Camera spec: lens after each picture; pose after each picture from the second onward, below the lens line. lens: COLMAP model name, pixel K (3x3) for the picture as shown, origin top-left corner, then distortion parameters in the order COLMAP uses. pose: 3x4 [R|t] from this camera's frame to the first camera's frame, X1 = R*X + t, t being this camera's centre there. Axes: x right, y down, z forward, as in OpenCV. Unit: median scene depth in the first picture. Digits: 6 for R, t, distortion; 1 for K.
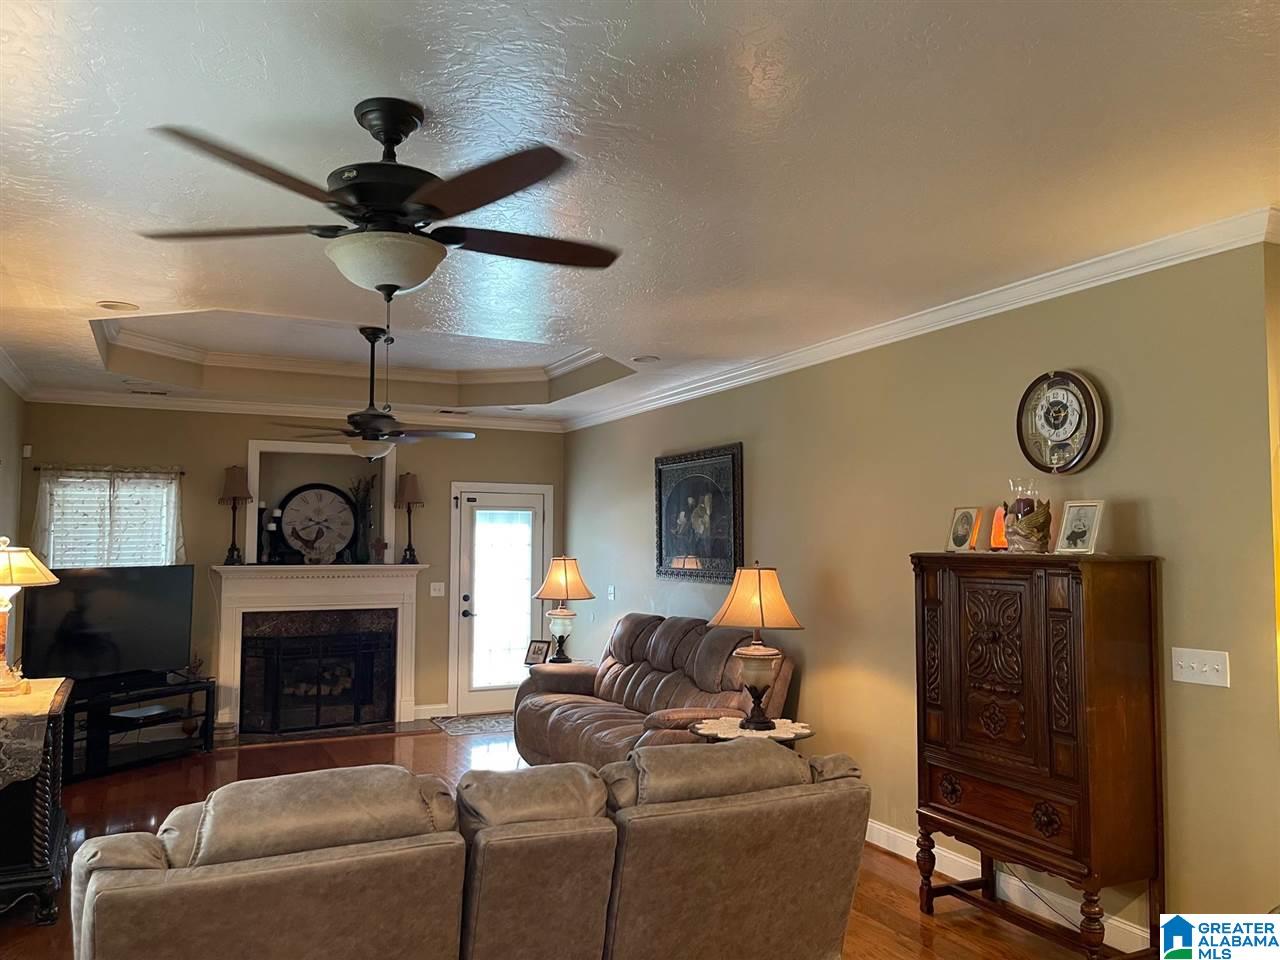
lens RADIAL K [[979.9, 0, 641.4], [0, 979.9, 482.3], [0, 0, 1]] dist [0.067680, -0.093425]
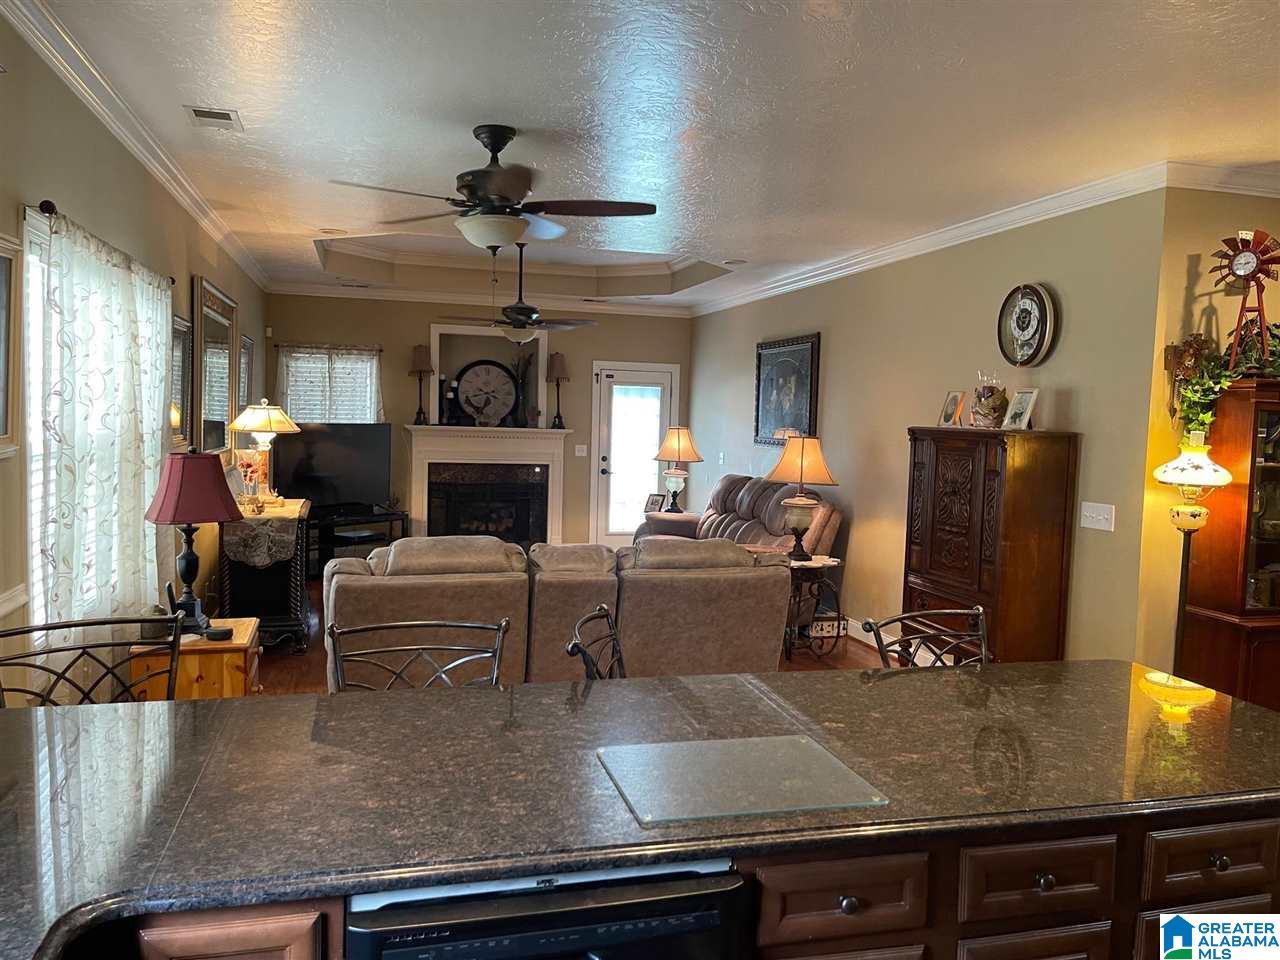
lens RADIAL K [[979.9, 0, 633.9], [0, 979.9, 481.8], [0, 0, 1]] dist [0.067680, -0.093425]
pose [[0.981996, 0.037628, -0.185117, 0.166176], [-0.013636, 0.991524, 0.129206, -0.018618], [0.188409, -0.124355, 0.974186, -0.333869]]
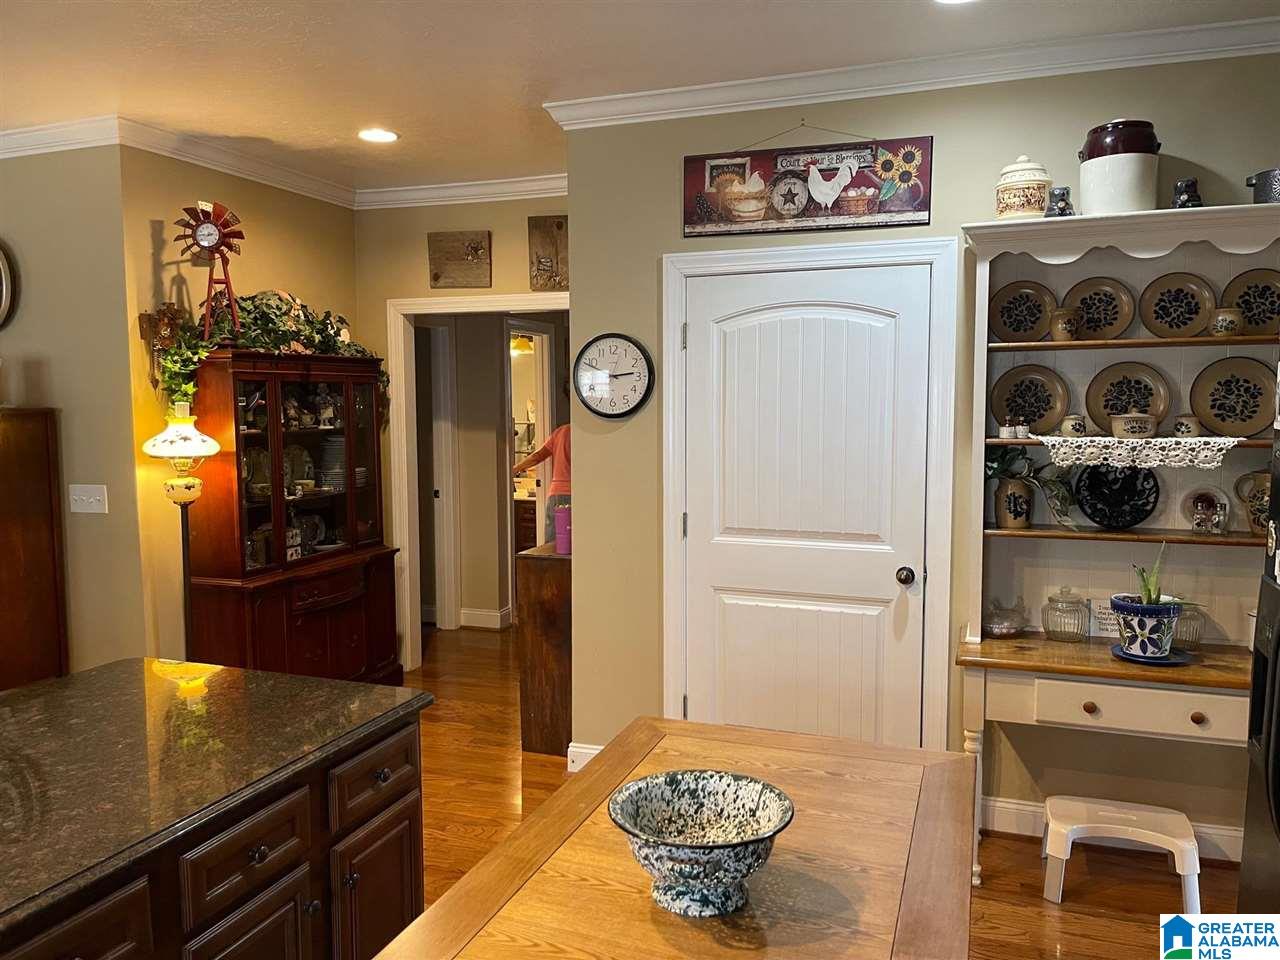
lens RADIAL K [[979.9, 0, 649.3], [0, 979.9, 490.8], [0, 0, 1]] dist [0.067680, -0.093425]
pose [[0.718628, -0.072024, 0.691654, 0.183034], [-0.037845, 0.989097, 0.142319, -0.018577], [-0.694364, -0.128450, 0.708067, -0.280241]]
